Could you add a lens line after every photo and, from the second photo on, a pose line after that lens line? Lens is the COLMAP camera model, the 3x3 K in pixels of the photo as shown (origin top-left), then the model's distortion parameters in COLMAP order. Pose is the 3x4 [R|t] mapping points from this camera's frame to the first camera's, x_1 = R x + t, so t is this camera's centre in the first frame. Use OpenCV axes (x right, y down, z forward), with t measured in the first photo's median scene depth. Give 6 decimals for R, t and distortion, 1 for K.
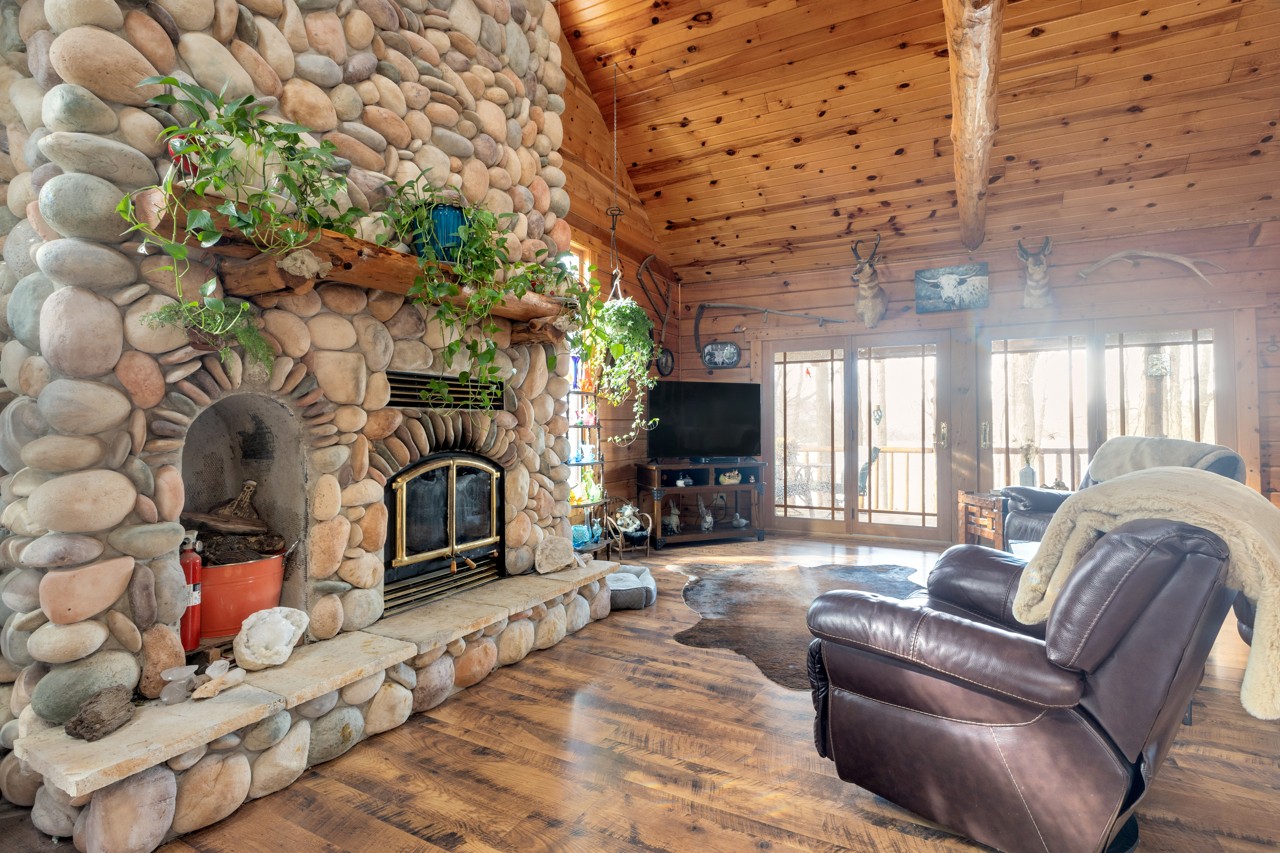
lens RADIAL K [[610.6, 0, 646.4], [0, 610.6, 420.4], [0, 0, 1]] dist [-0.008278, -0.000222]
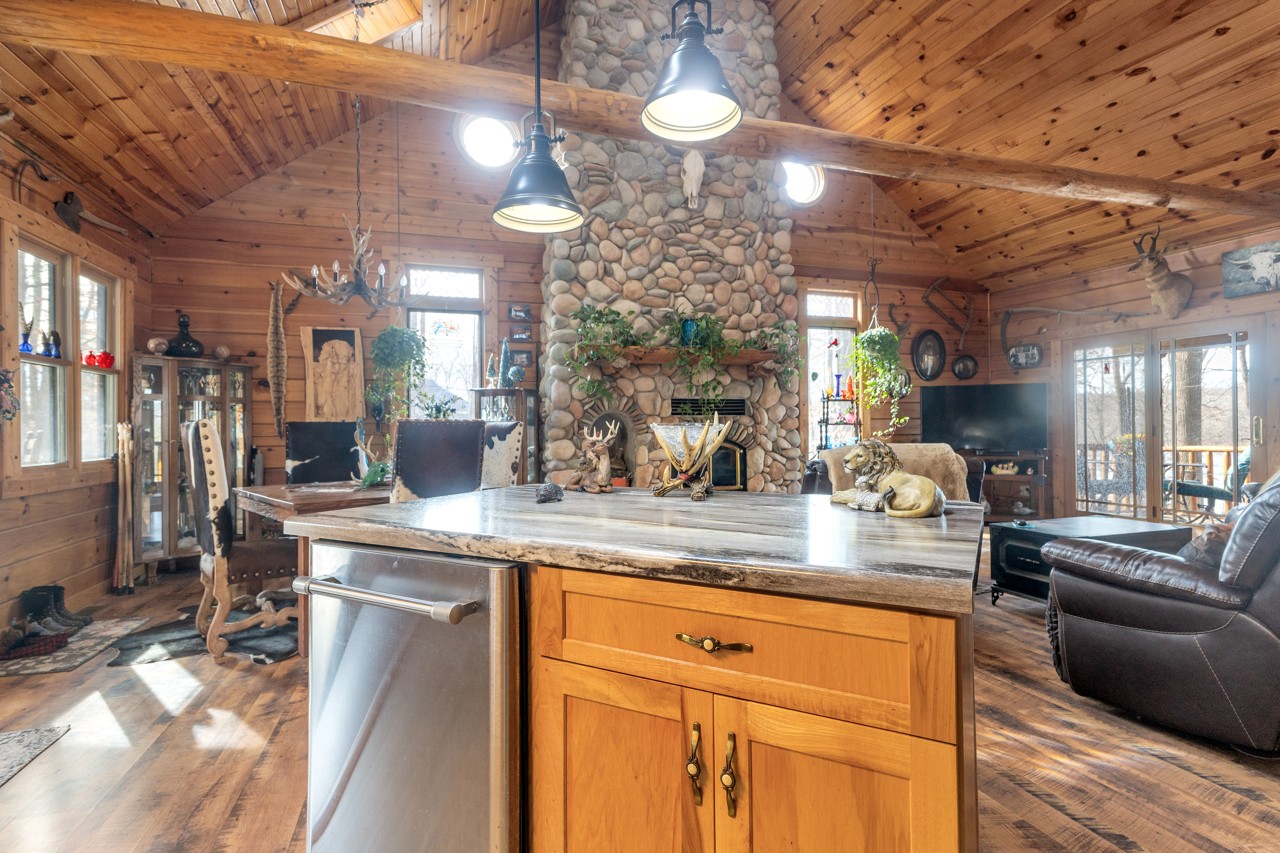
lens RADIAL K [[610.6, 0, 634.2], [0, 610.6, 425.0], [0, 0, 1]] dist [-0.008278, -0.000222]
pose [[0.719198, -0.006671, -0.694773, 0.705823], [0.012811, 0.999911, 0.003660, 0.000743], [0.694687, -0.011533, 0.719219, -0.460601]]
